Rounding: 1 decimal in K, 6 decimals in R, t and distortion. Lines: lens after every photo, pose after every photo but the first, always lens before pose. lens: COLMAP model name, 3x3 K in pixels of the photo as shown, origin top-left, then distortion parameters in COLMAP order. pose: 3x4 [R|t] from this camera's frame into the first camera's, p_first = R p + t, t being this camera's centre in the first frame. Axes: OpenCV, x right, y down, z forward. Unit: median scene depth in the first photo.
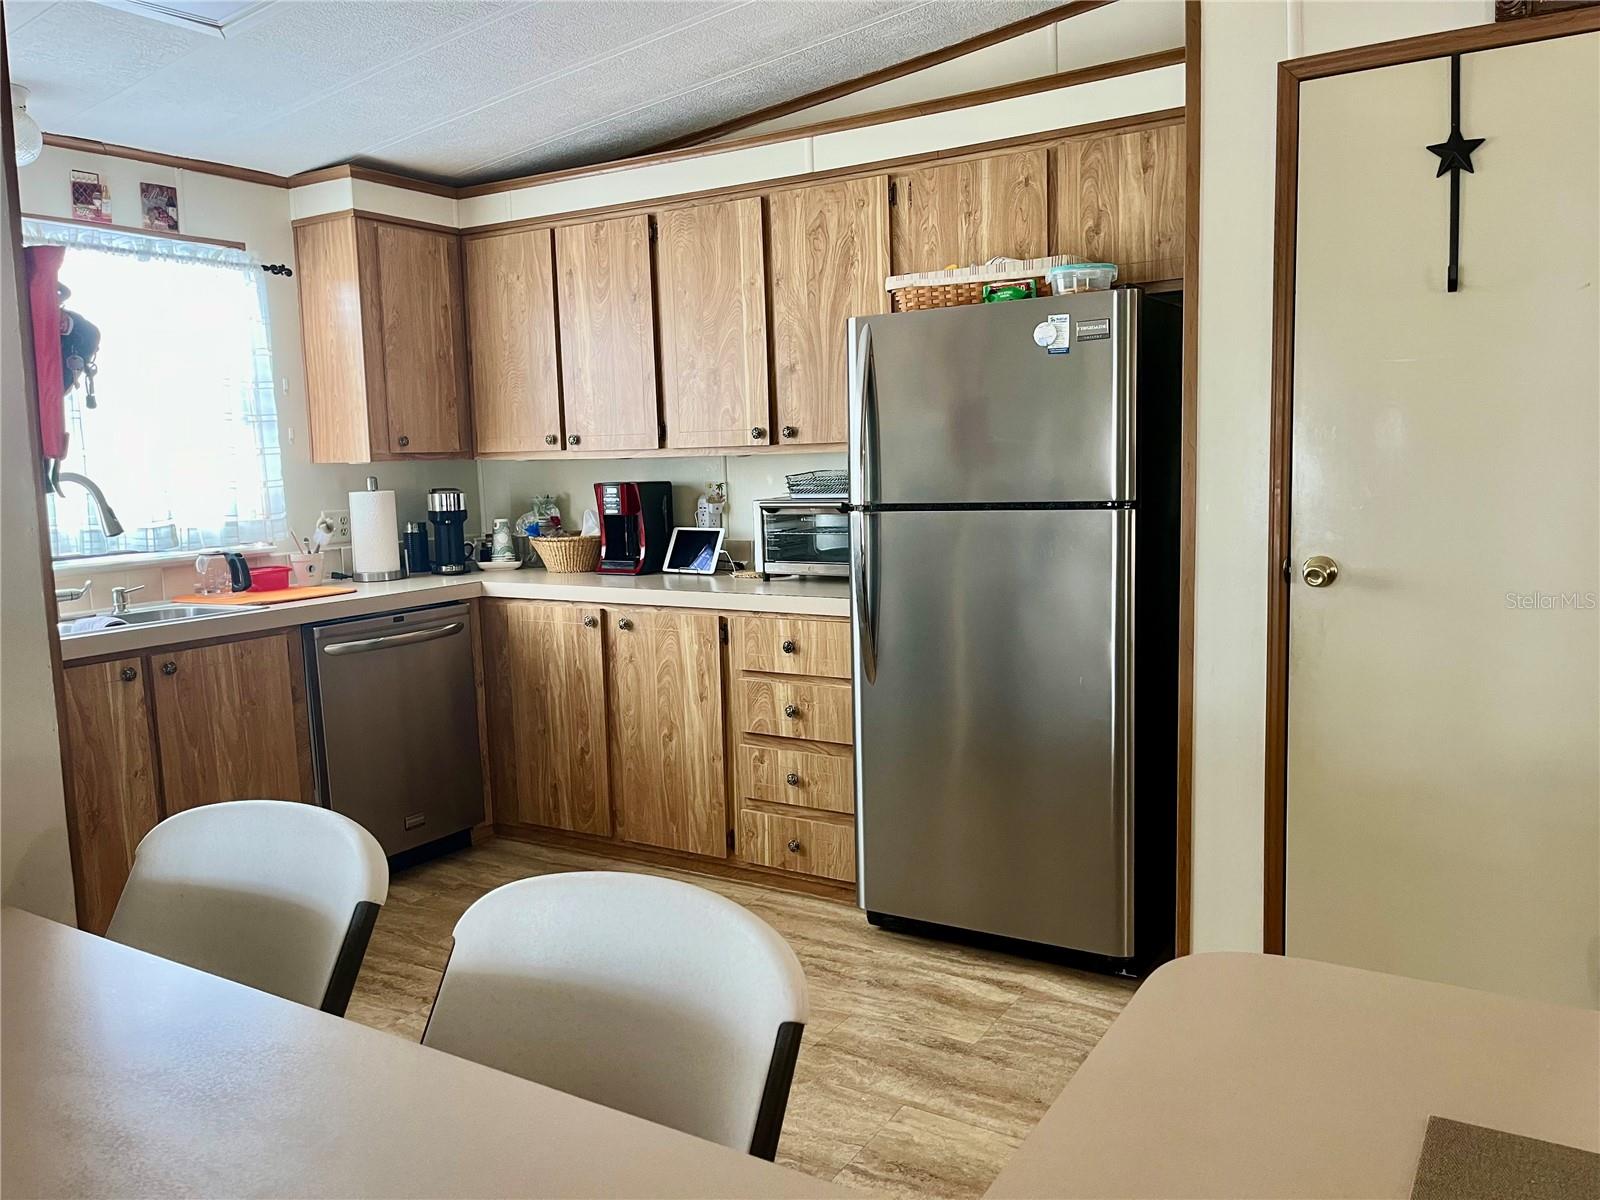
lens RADIAL K [[1214.6, 0, 789.5], [0, 1214.6, 602.8], [0, 0, 1]] dist [0.068205, -0.086023]
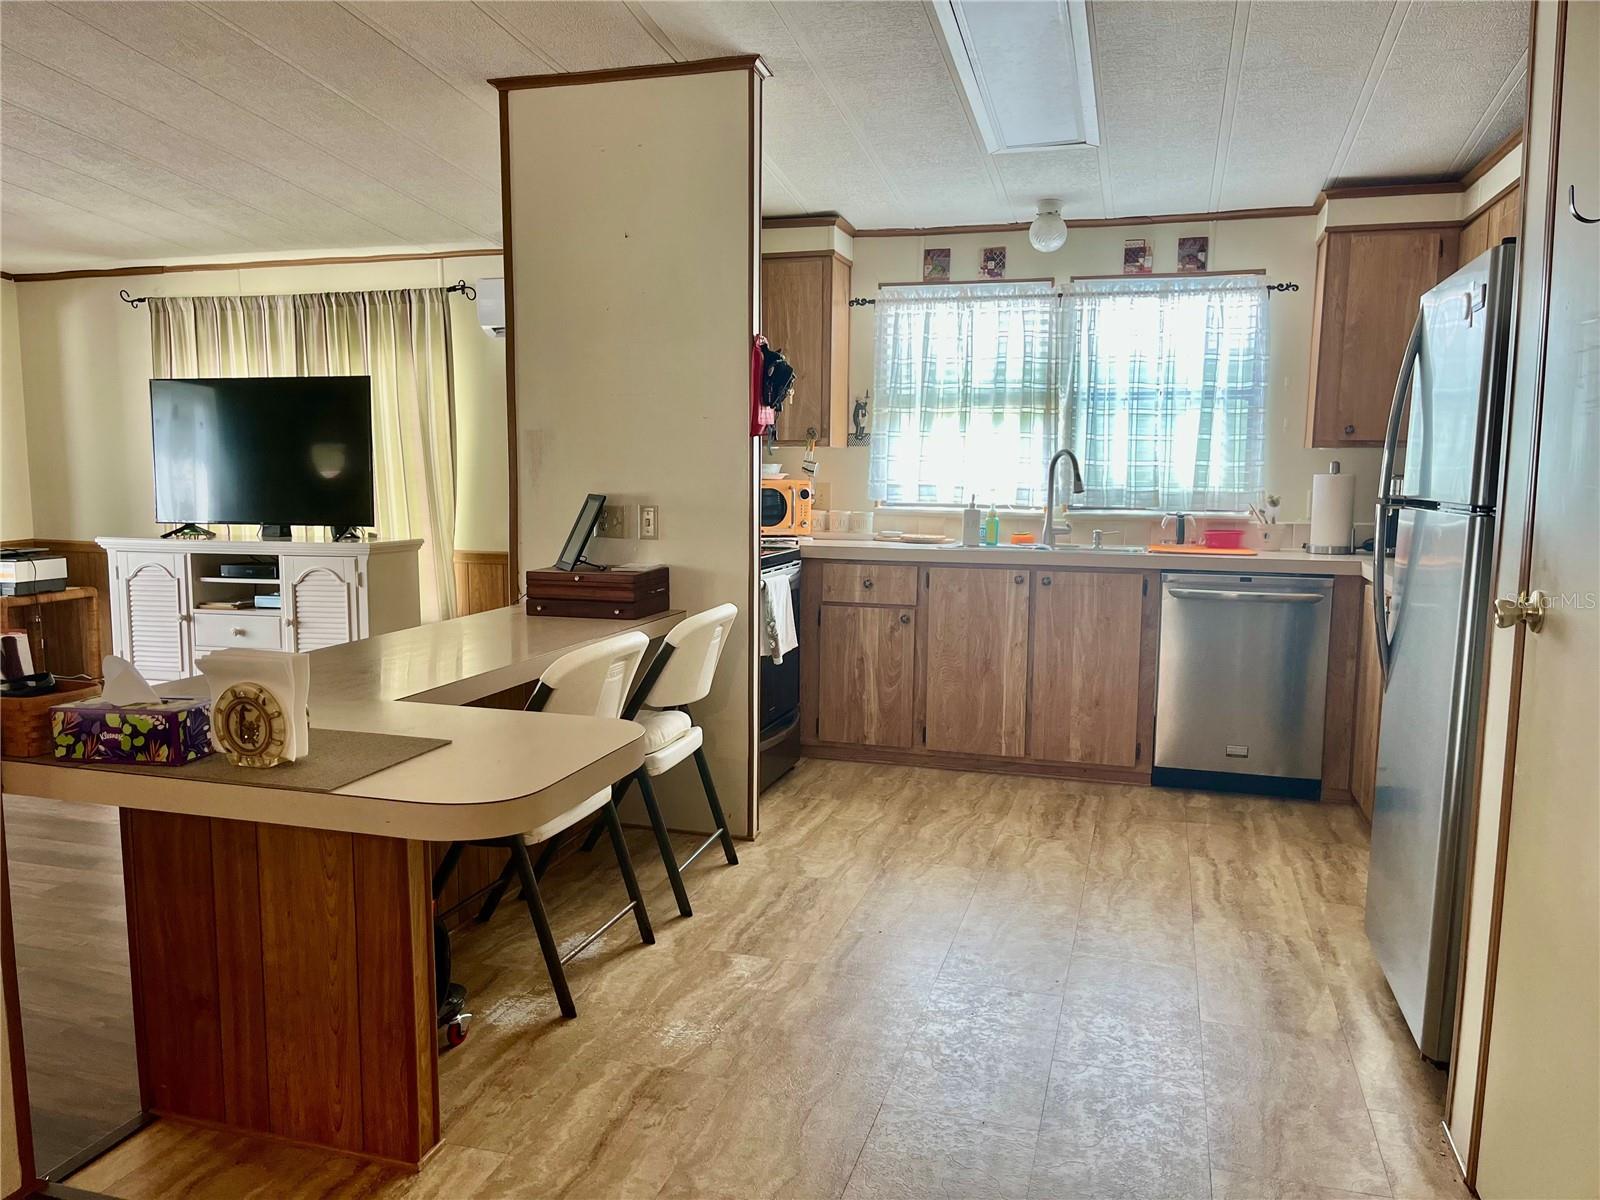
lens RADIAL K [[1214.6, 0, 787.7], [0, 1214.6, 608.7], [0, 0, 1]] dist [0.068205, -0.086023]
pose [[0.254697, 0.146738, -0.955823, 0.730320], [-0.135691, 0.984064, 0.114916, -0.036025], [0.957453, 0.100428, 0.270550, 0.262623]]
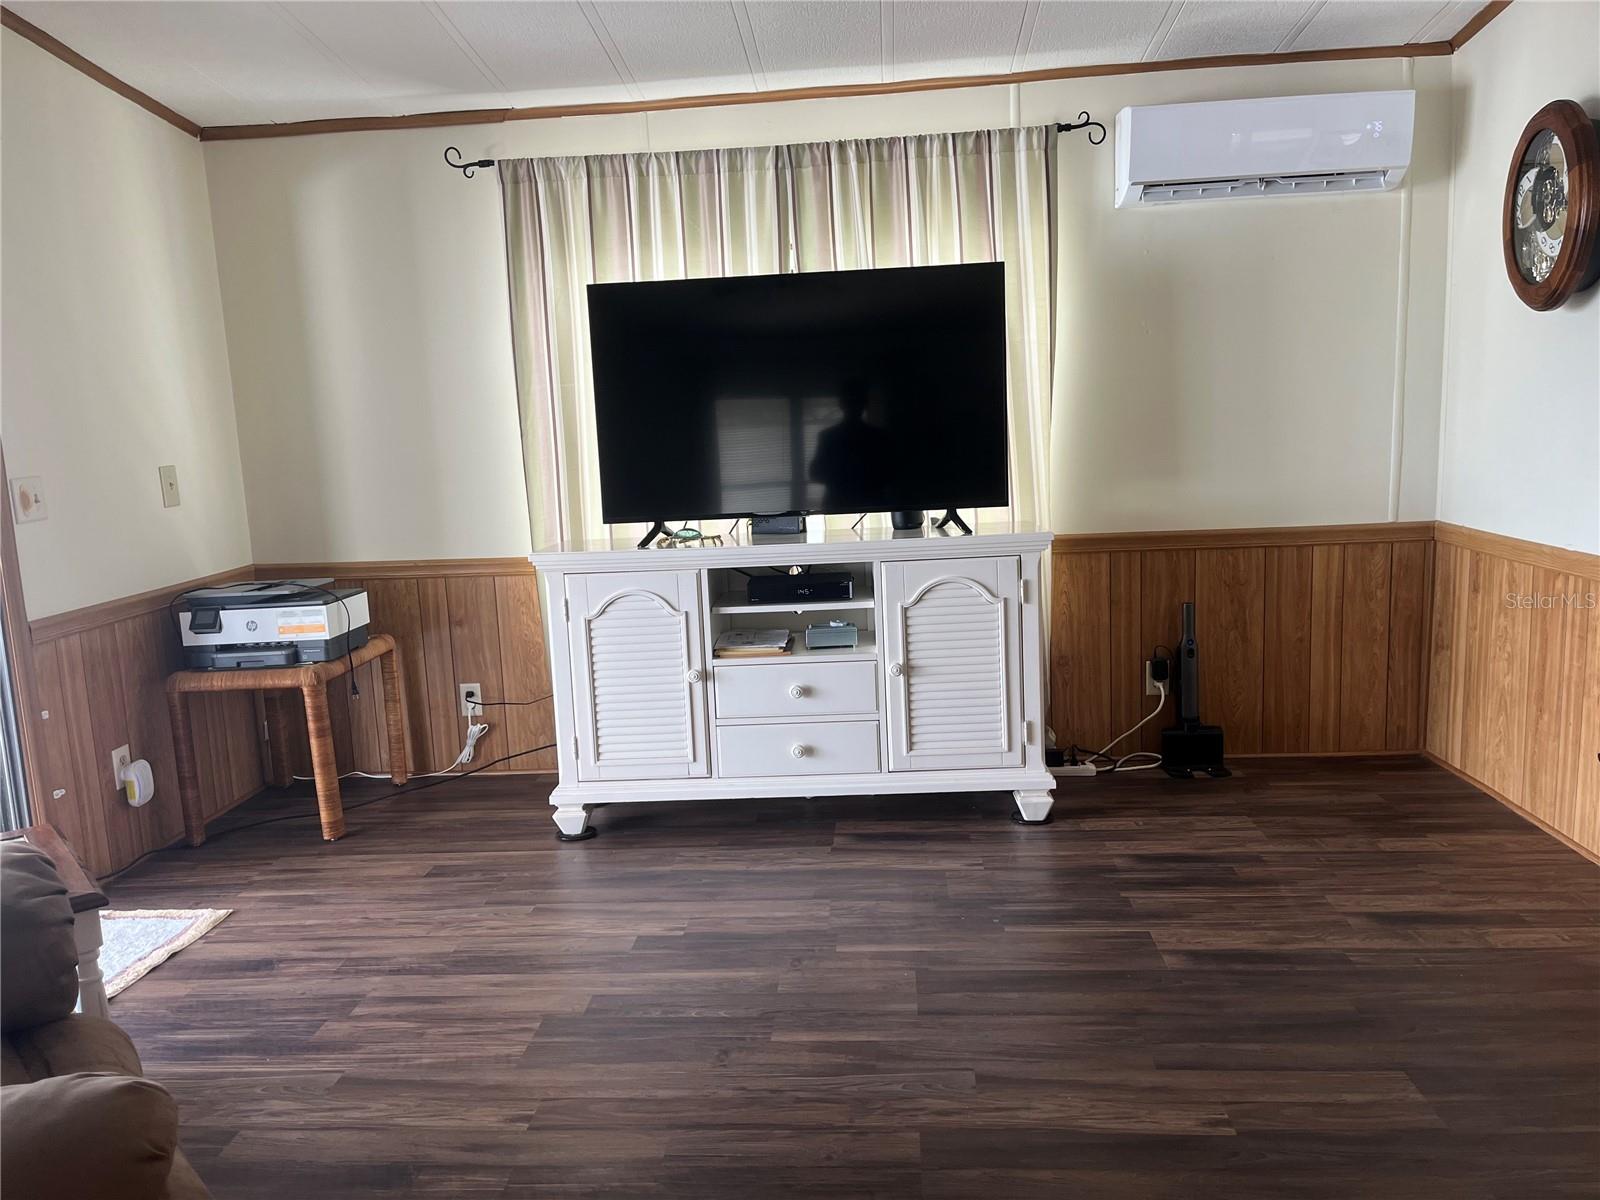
lens RADIAL K [[1214.6, 0, 787.6], [0, 1214.6, 608.7], [0, 0, 1]] dist [0.068205, -0.086023]
pose [[0.460052, 0.144920, -0.875985, -0.130297], [-0.084961, 0.989248, 0.119038, 0.093488], [0.883818, 0.019660, 0.467418, -0.451598]]
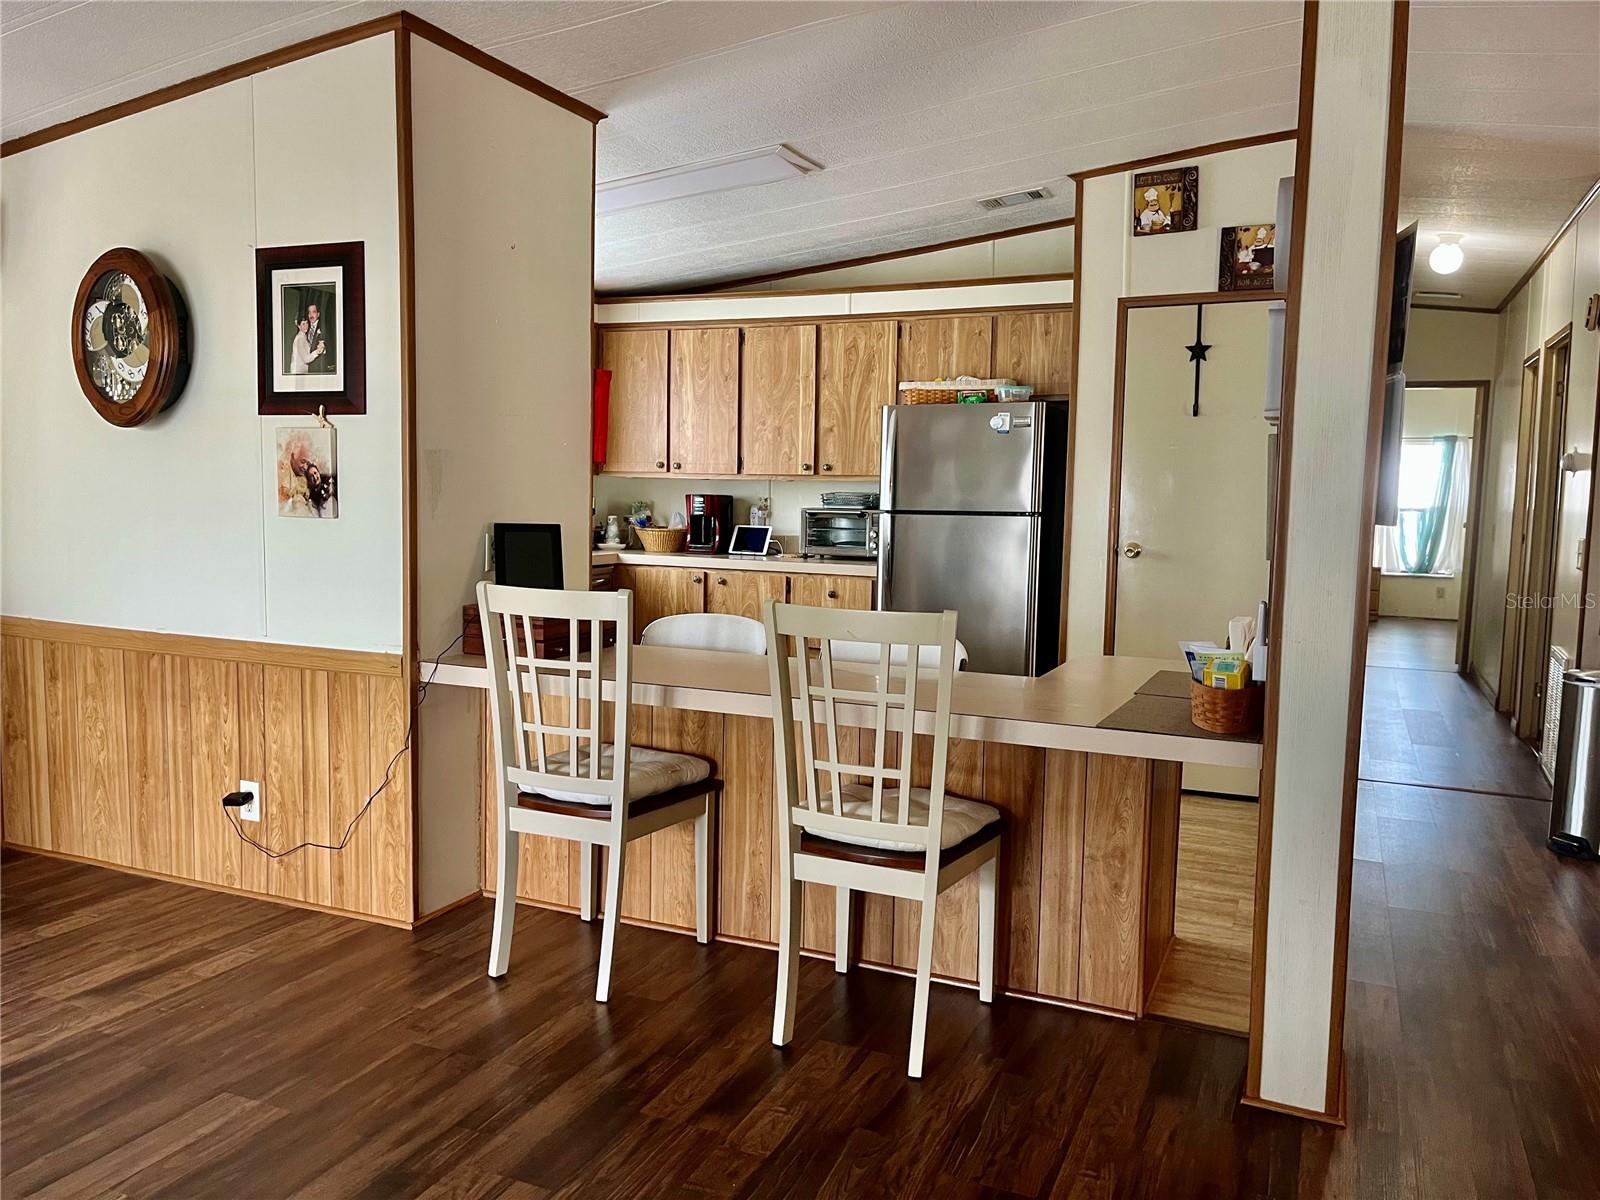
lens RADIAL K [[1214.6, 0, 789.5], [0, 1214.6, 610.7], [0, 0, 1]] dist [0.068205, -0.086023]
pose [[0.990080, 0.033652, 0.136413, -0.275492], [-0.030060, 0.999147, -0.028303, 0.103793], [-0.137250, 0.023922, 0.990248, -0.631391]]
